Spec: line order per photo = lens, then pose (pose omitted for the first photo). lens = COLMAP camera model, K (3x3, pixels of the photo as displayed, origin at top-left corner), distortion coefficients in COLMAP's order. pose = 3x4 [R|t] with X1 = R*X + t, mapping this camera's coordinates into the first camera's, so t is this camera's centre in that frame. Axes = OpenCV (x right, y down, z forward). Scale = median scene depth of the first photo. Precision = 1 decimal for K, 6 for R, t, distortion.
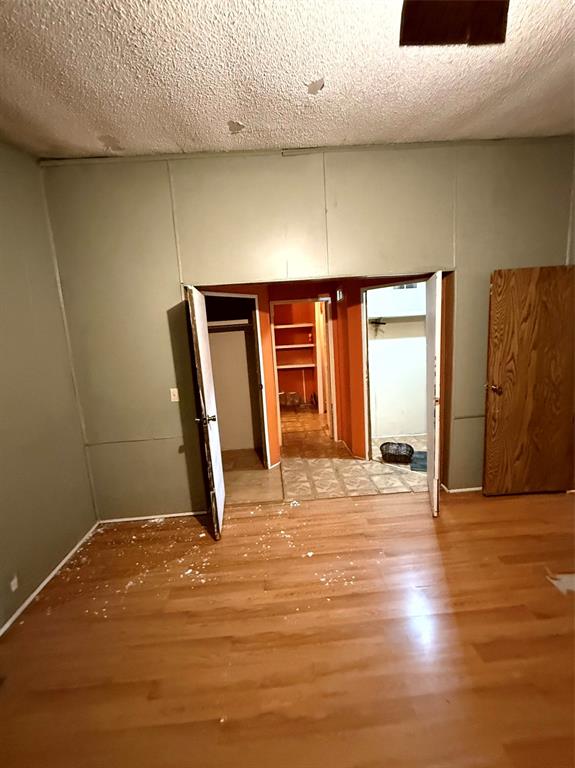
lens RADIAL K [[329.9, 0, 288.6], [0, 329.9, 384.6], [0, 0, 1]] dist [0.000088, 0.000626]
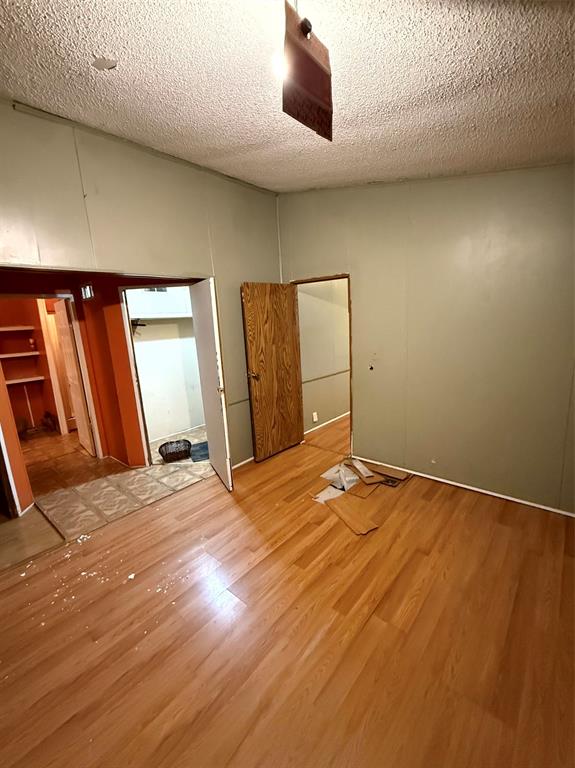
lens RADIAL K [[329.9, 0, 288.2], [0, 329.9, 385.5], [0, 0, 1]] dist [0.000088, 0.000626]
pose [[0.690705, -0.121136, 0.712919, -0.182113], [0.131628, 0.990460, 0.040768, 0.012669], [-0.711056, 0.065681, 0.700061, 0.022691]]
